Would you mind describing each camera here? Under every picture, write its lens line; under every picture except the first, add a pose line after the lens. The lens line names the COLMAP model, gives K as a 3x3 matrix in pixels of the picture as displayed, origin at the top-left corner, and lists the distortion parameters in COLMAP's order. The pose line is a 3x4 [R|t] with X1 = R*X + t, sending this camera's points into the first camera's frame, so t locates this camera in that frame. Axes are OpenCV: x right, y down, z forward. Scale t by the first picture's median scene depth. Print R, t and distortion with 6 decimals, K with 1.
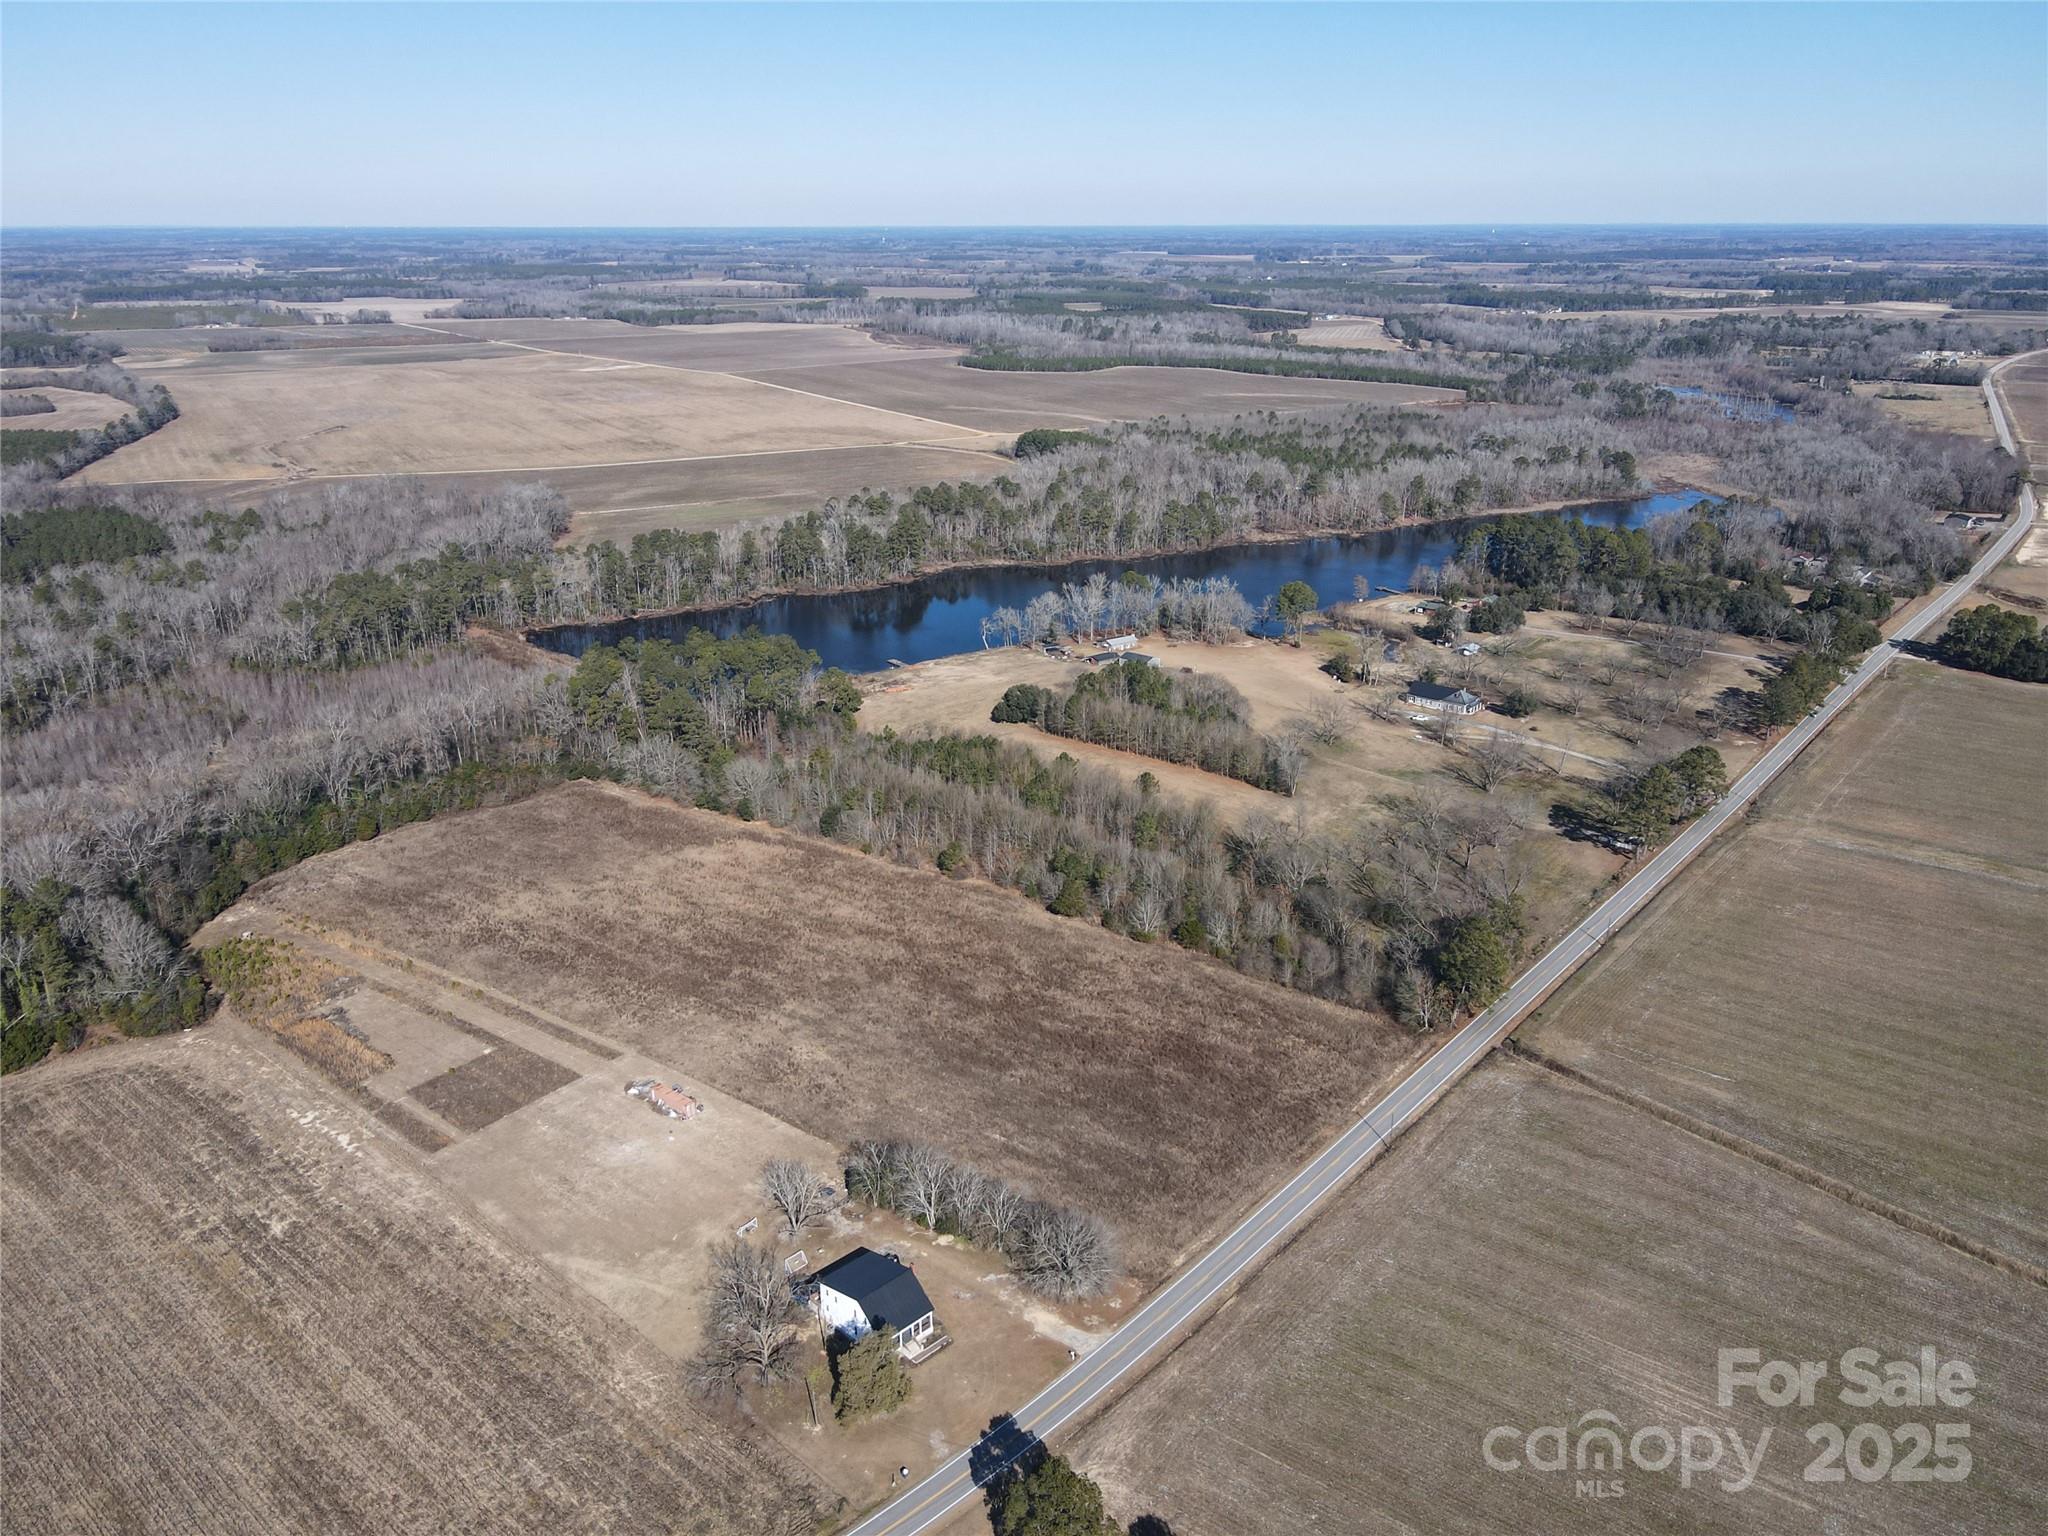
lens RADIAL K [[1501.8, 0, 1001.4], [0, 1501.8, 788.2], [0, 0, 1]] dist [0.002269, 0.025737]
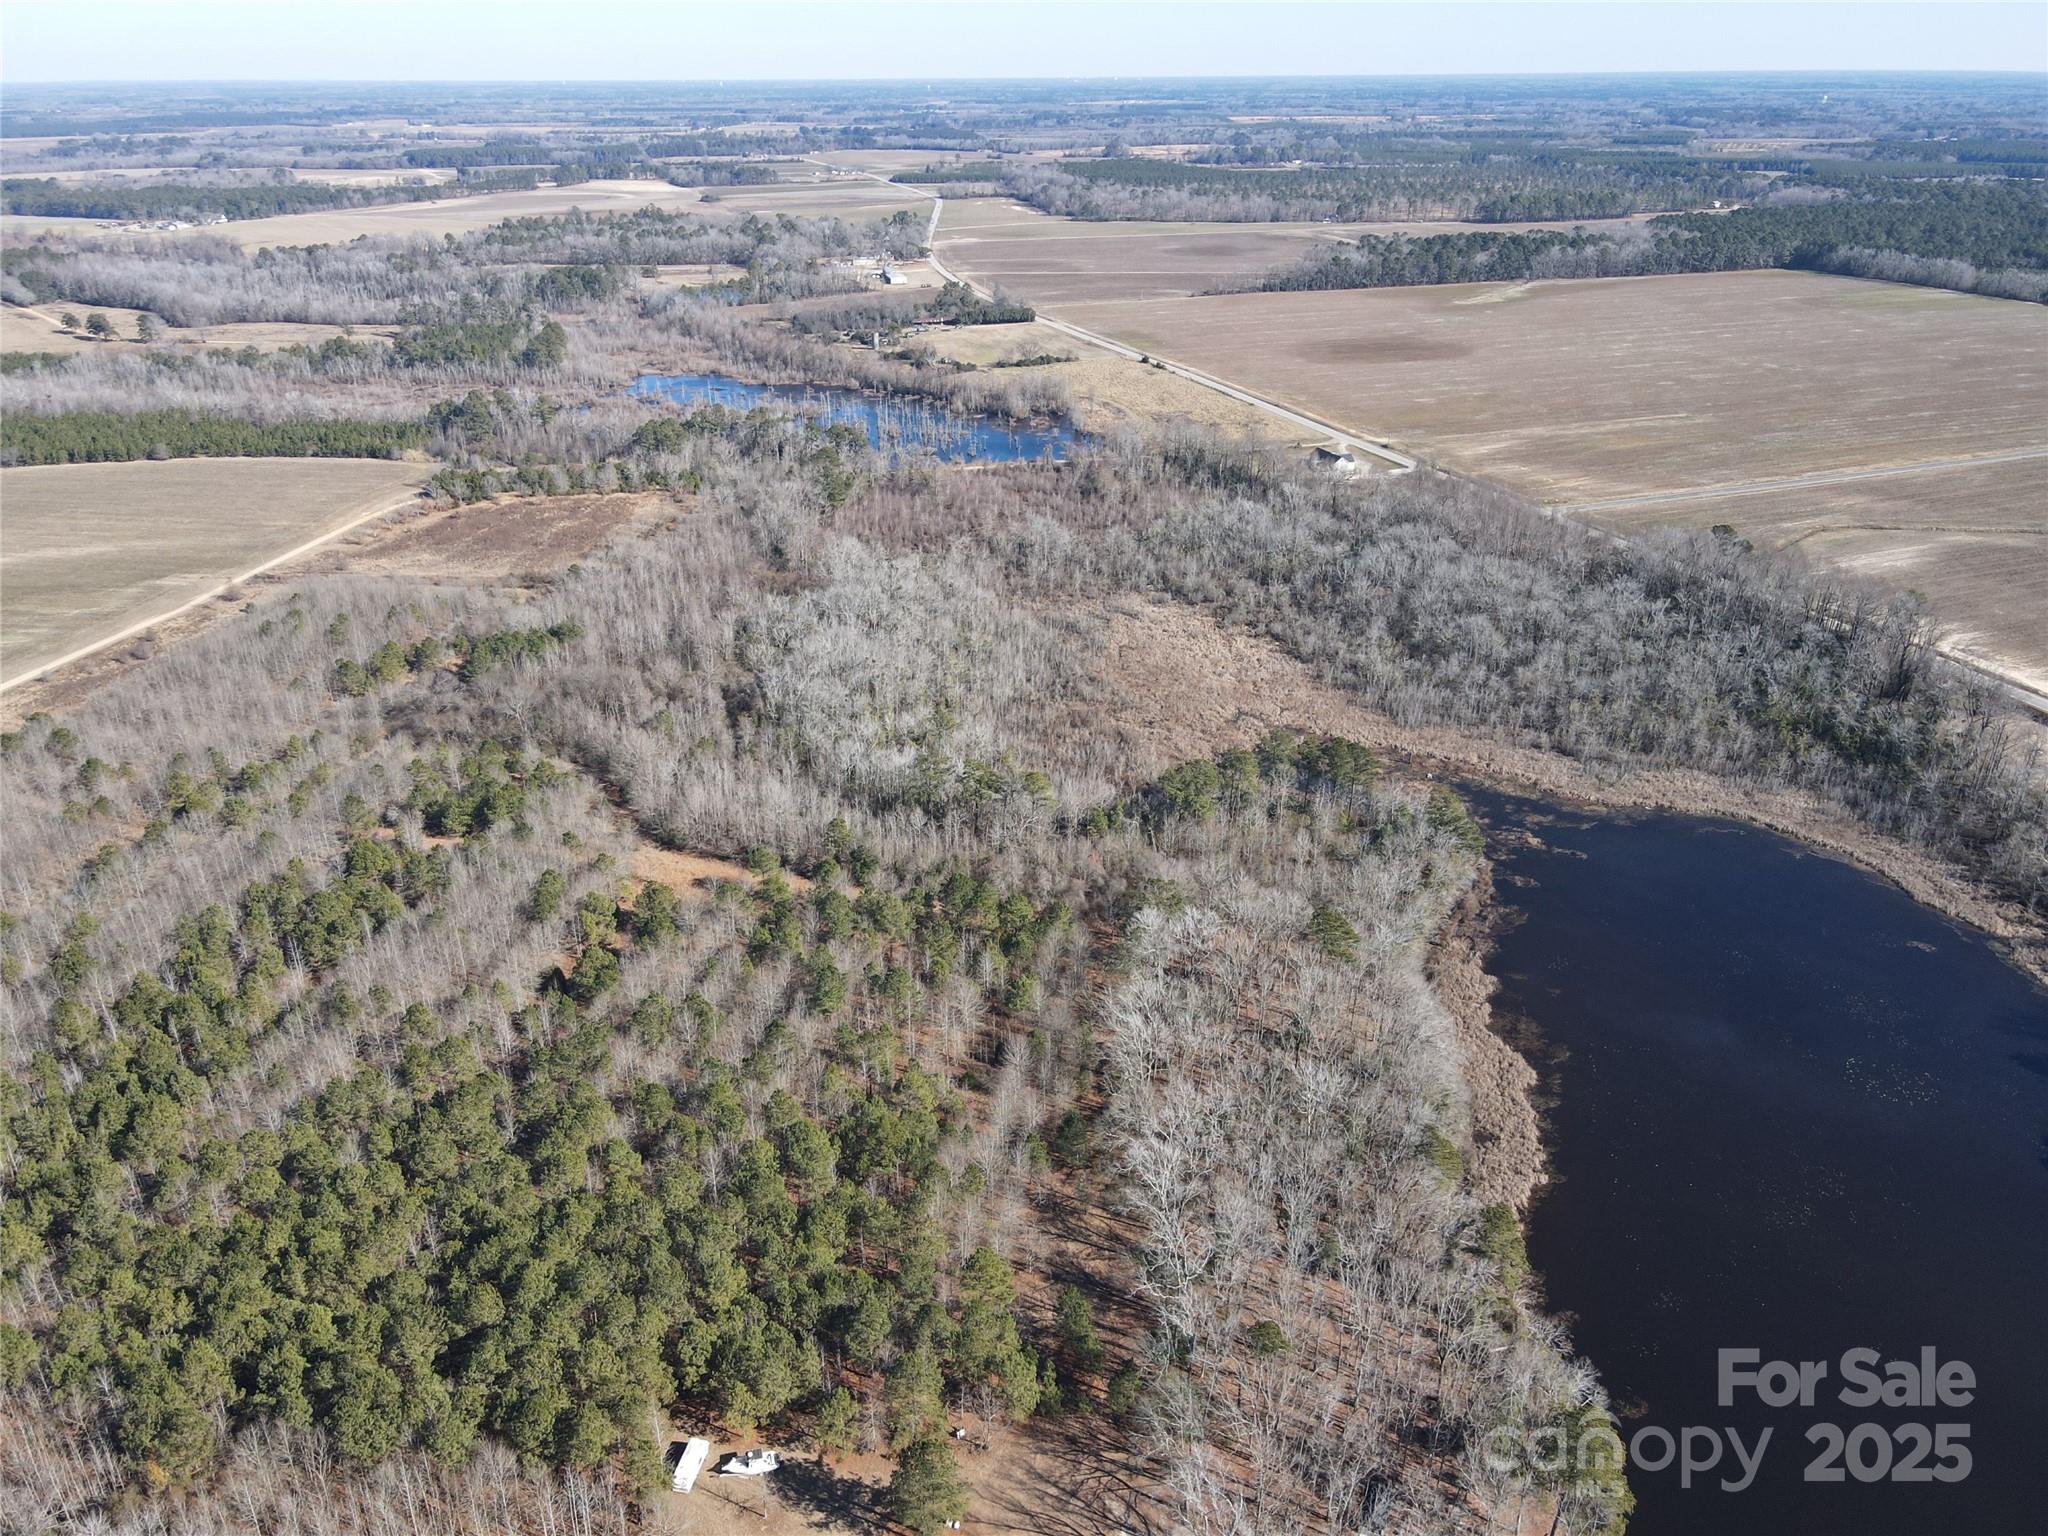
lens RADIAL K [[1501.8, 0, 1021.6], [0, 1501.8, 769.2], [0, 0, 1]] dist [0.002269, 0.025737]
pose [[0.626591, -0.332957, 0.704644, 0.062322], [0.282946, 0.939641, 0.192394, -0.187676], [-0.726172, 0.078824, 0.682980, 0.487723]]
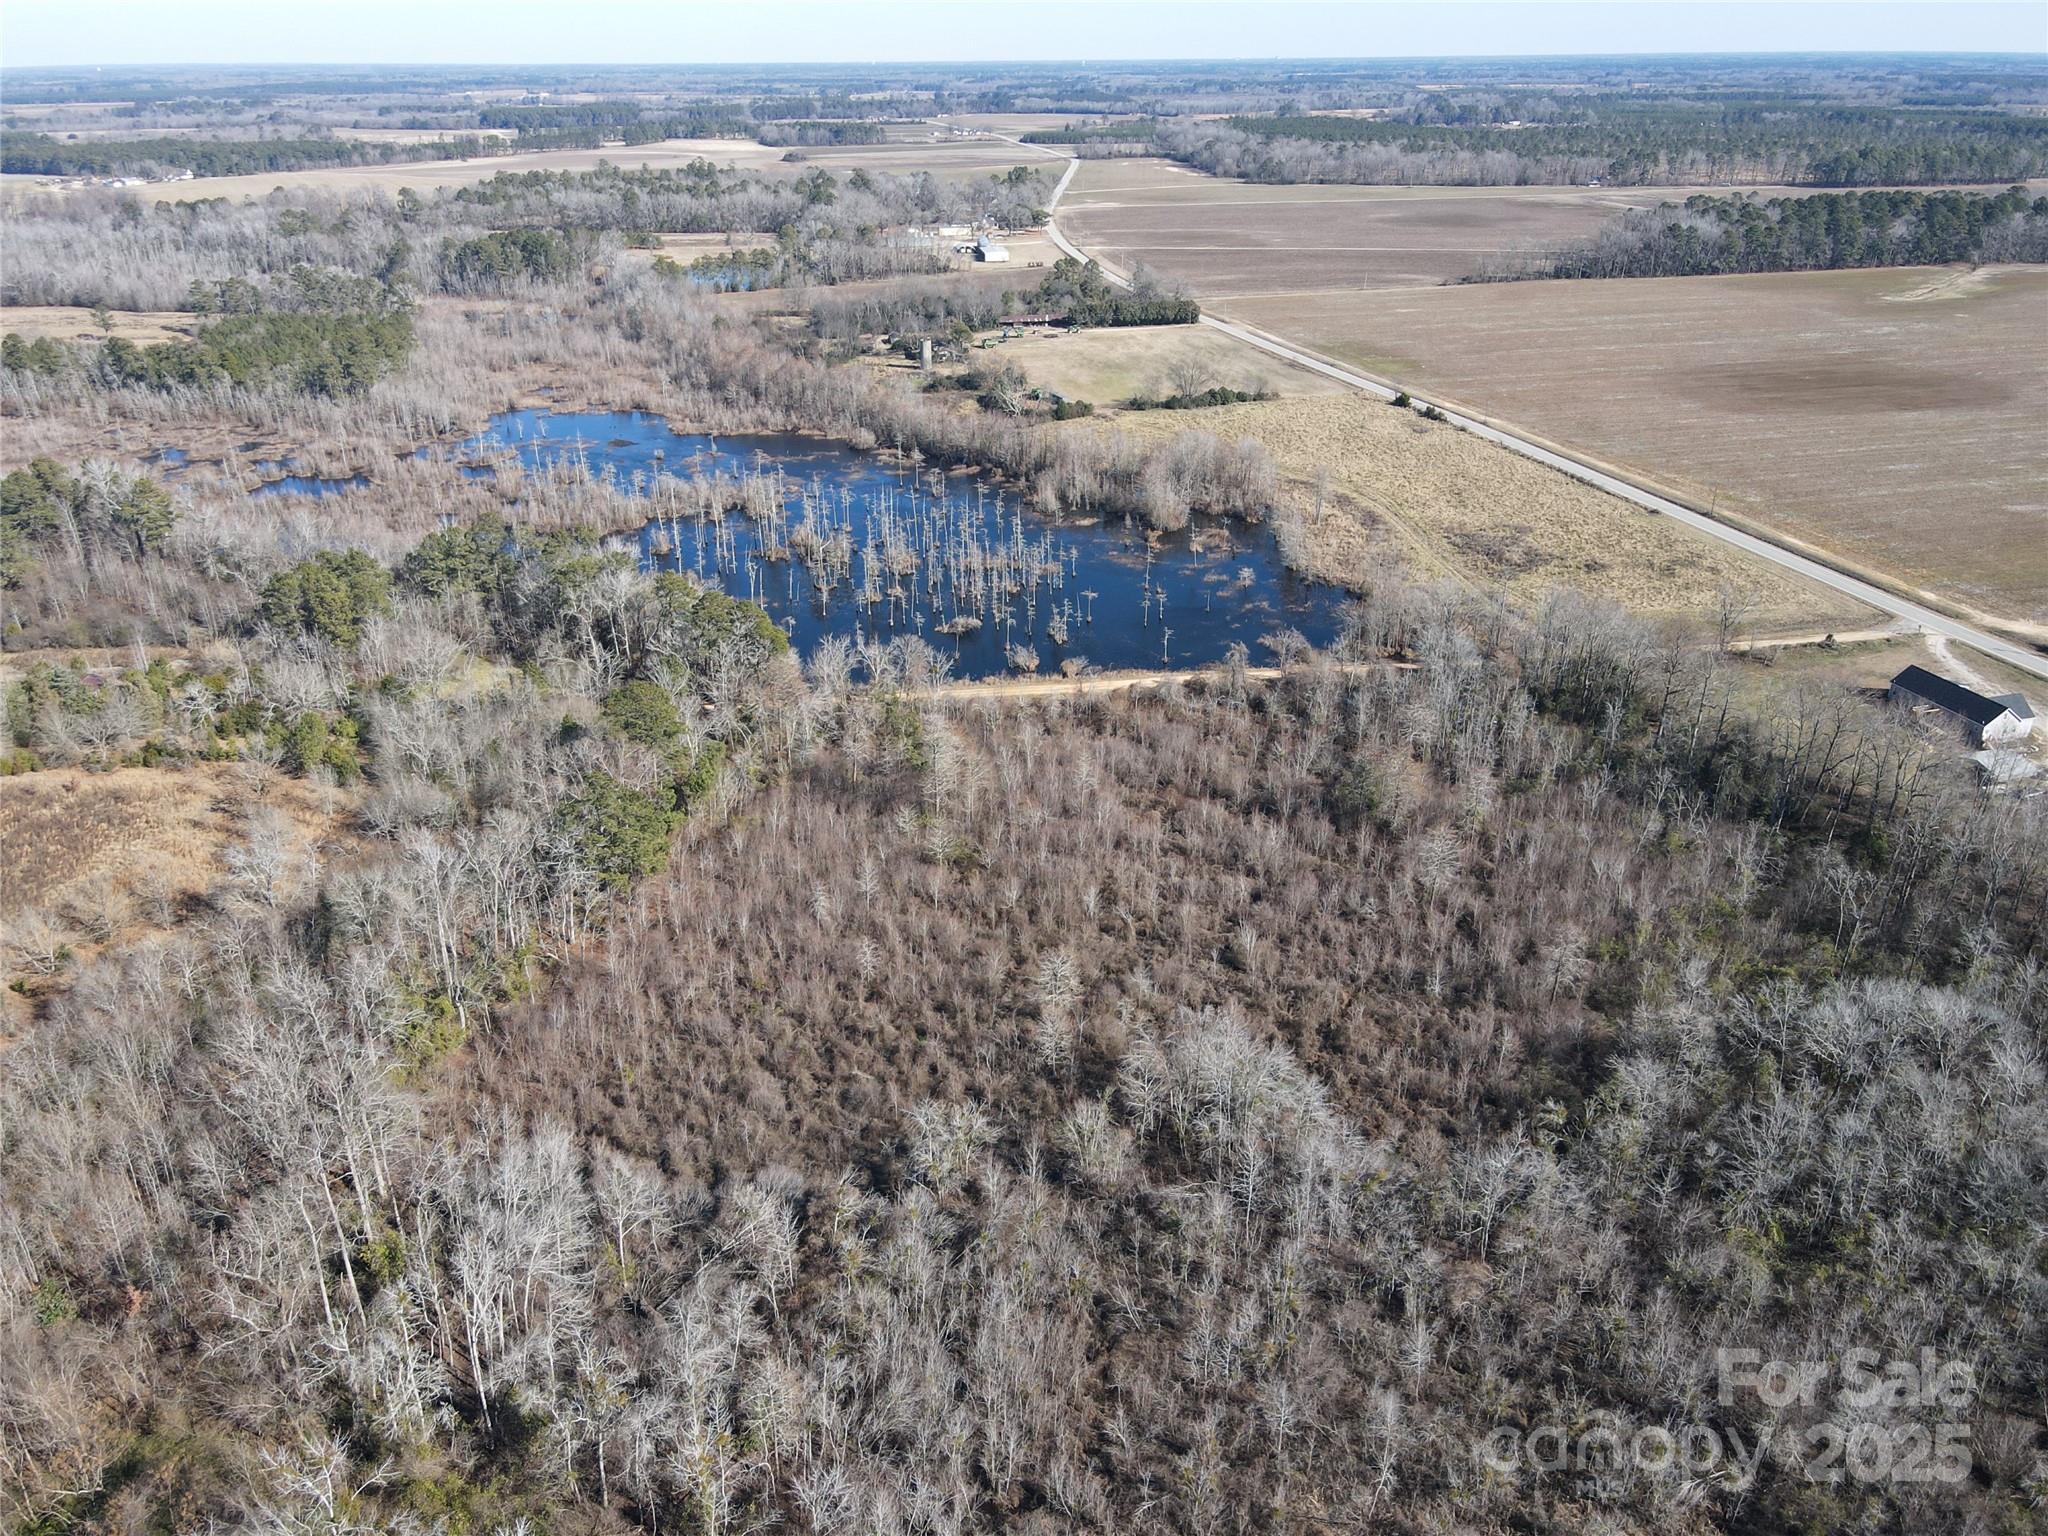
lens RADIAL K [[1501.8, 0, 1022.2], [0, 1501.8, 767.6], [0, 0, 1]] dist [0.002269, 0.025737]
pose [[0.697724, -0.311807, 0.644947, 0.262180], [0.261605, 0.949028, 0.175806, -0.213422], [-0.666891, 0.046058, 0.743731, 0.652451]]
